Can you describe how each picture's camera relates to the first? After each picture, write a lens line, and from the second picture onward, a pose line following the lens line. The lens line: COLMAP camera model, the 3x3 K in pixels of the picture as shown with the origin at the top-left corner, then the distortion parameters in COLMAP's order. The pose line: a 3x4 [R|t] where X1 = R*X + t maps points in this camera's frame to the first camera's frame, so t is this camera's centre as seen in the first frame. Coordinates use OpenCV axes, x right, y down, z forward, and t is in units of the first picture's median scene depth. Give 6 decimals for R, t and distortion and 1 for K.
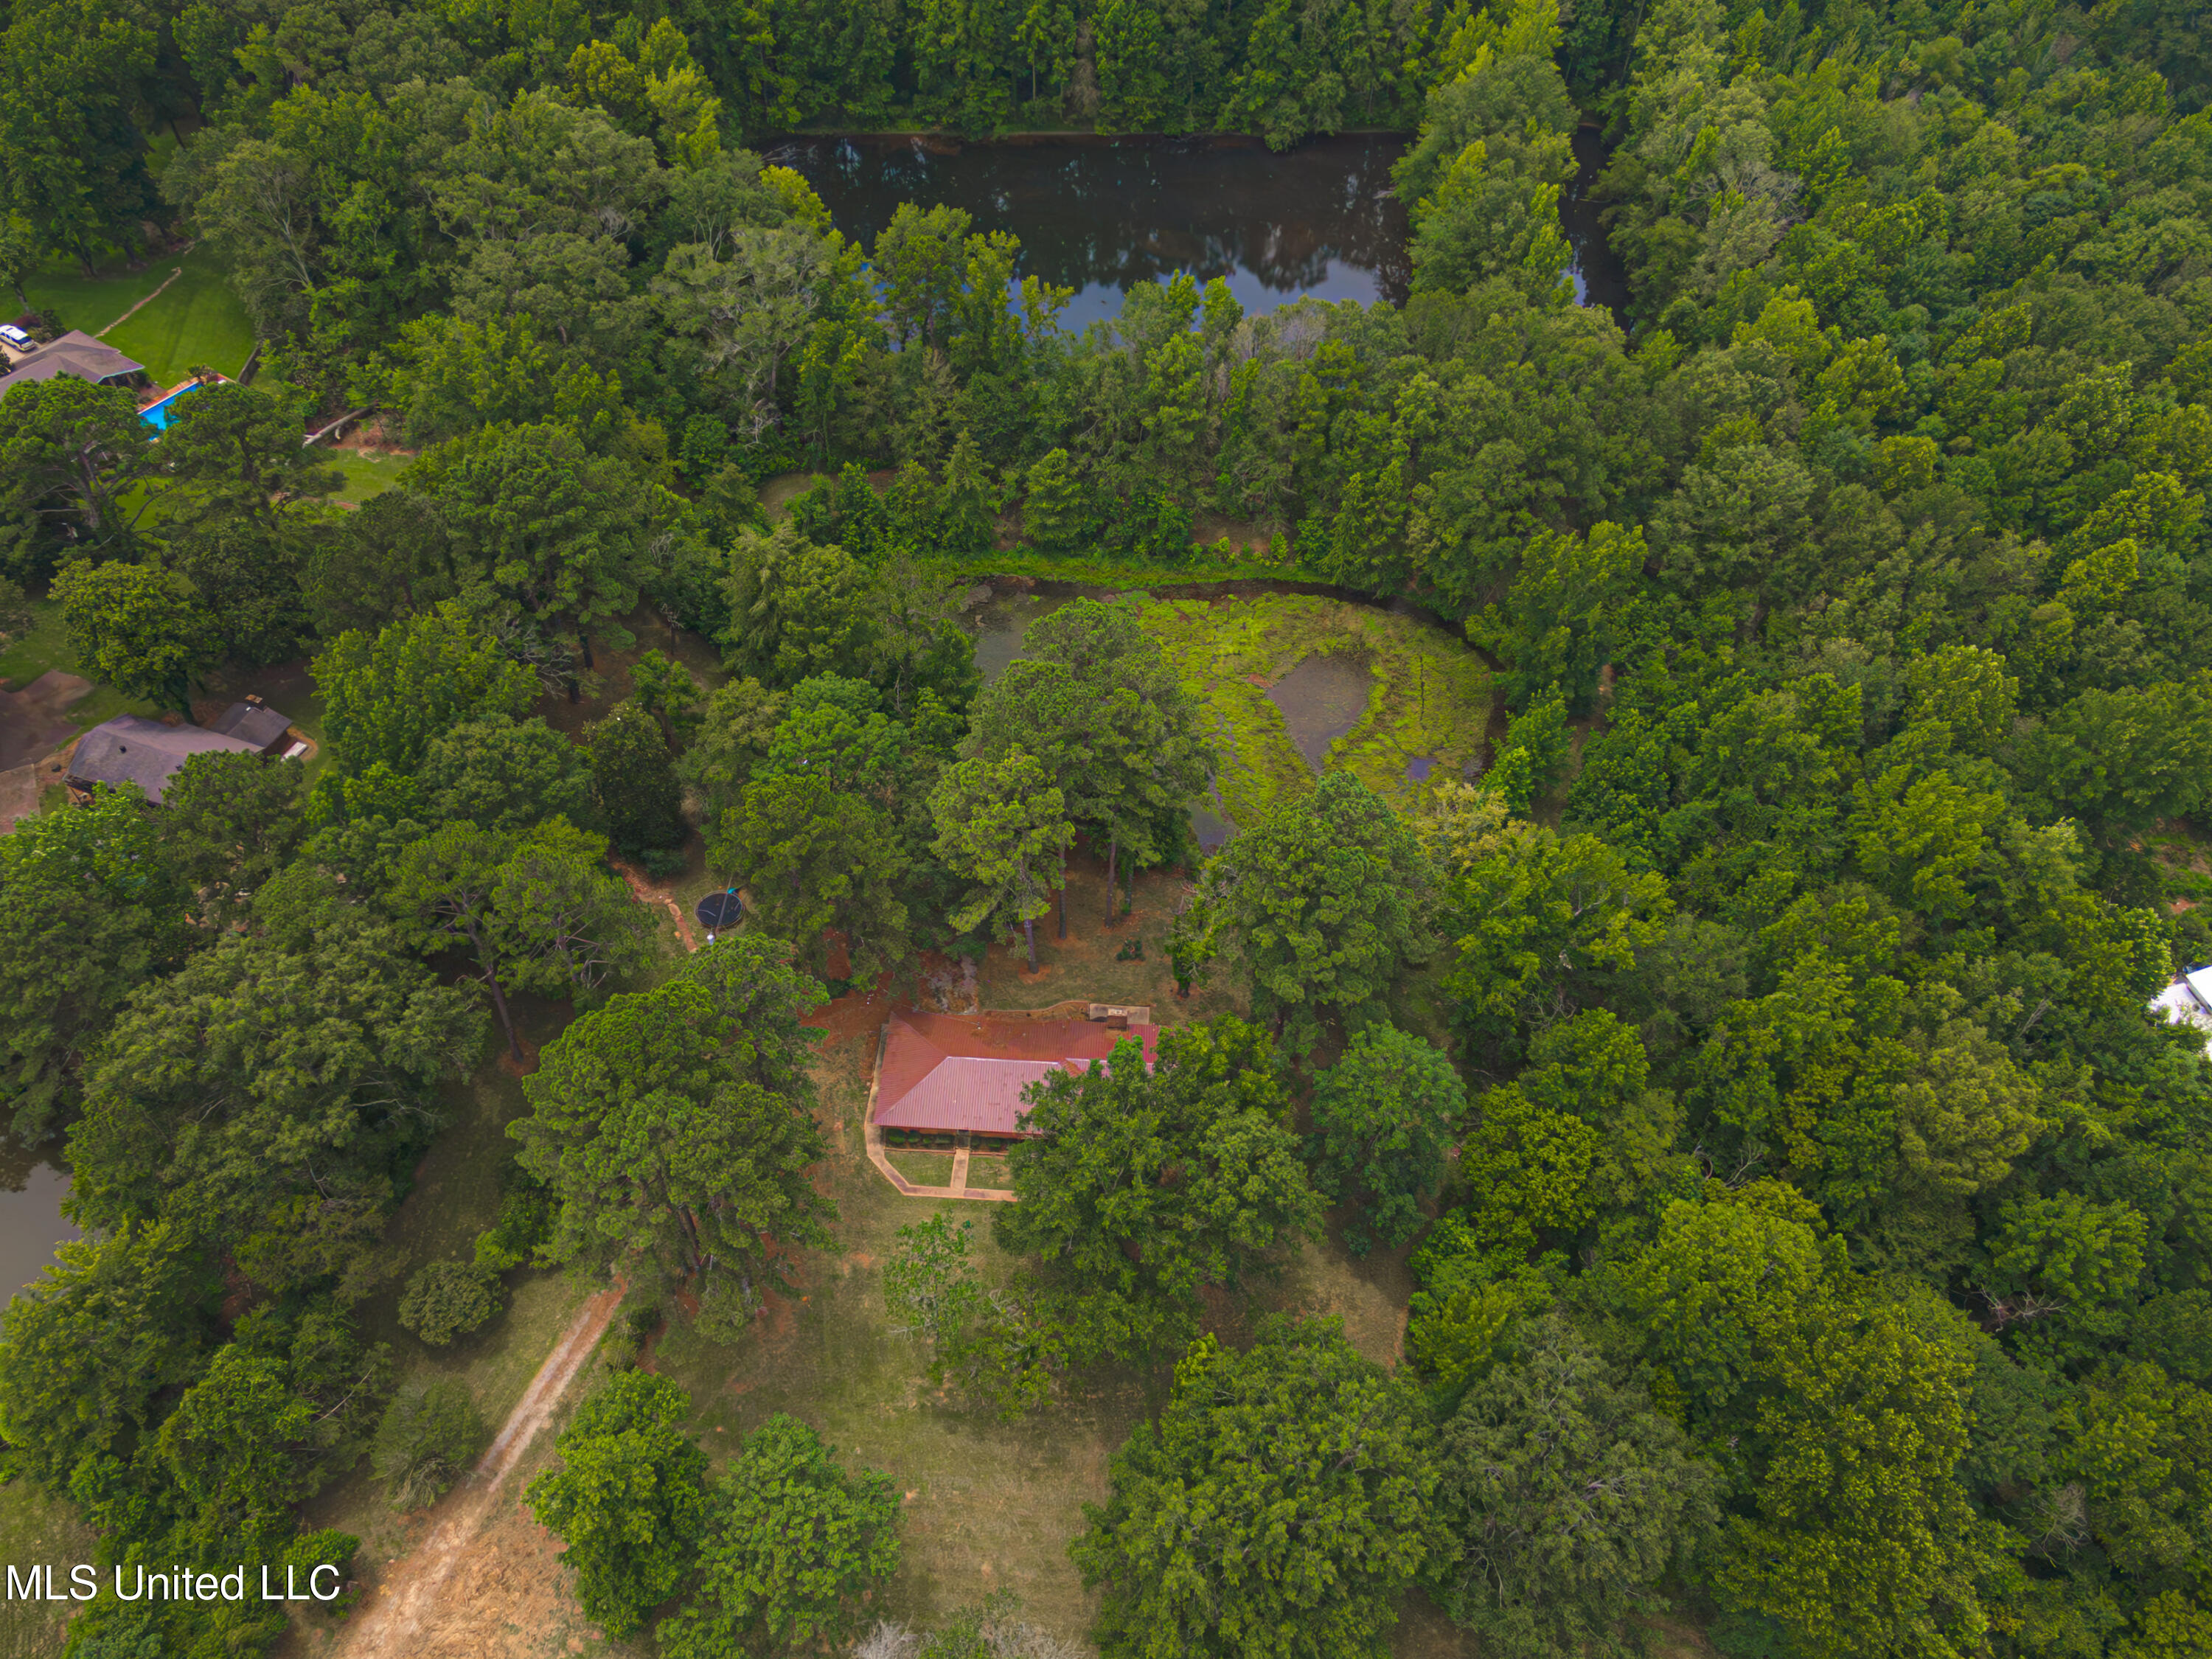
lens RADIAL K [[1630.7, 0, 1093.3], [0, 1630.7, 851.2], [0, 0, 1]] dist [0.055737, 0.006278]
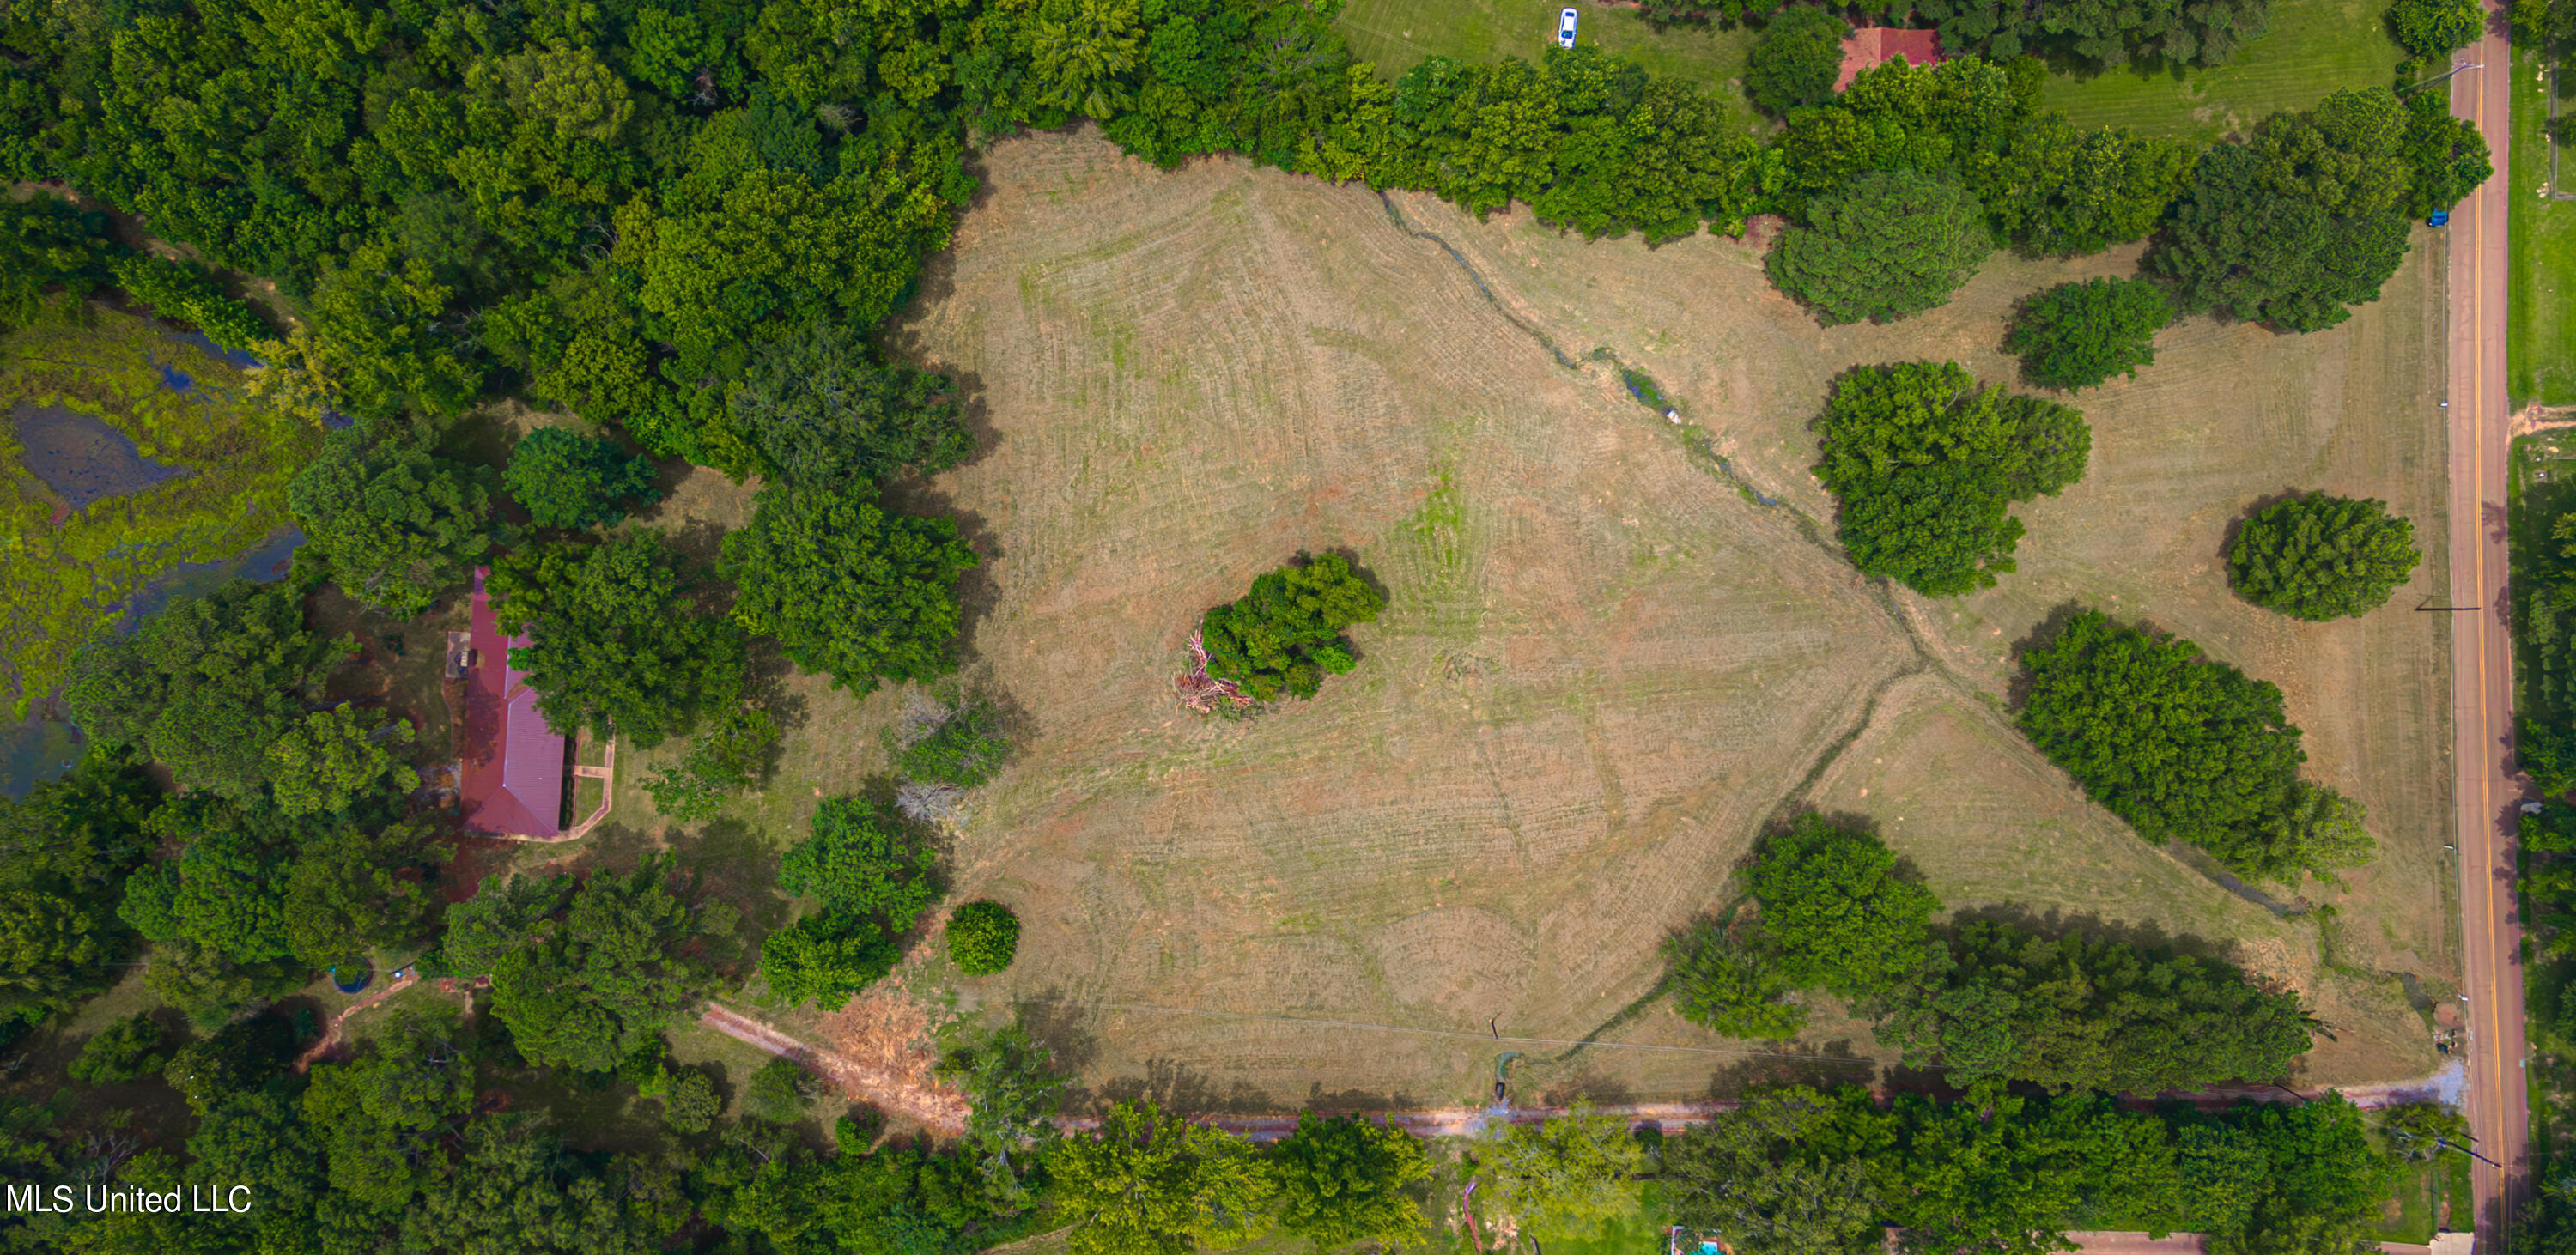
lens RADIAL K [[1685.7, 0, 1291.8], [0, 1685.7, 635.3], [0, 0, 1]] dist [0.027033, 0.003085]
pose [[0.013730, -0.999574, -0.025768, 0.090207], [0.745919, -0.006923, 0.666001, -0.358889], [-0.665895, -0.028365, 0.745506, -0.530915]]
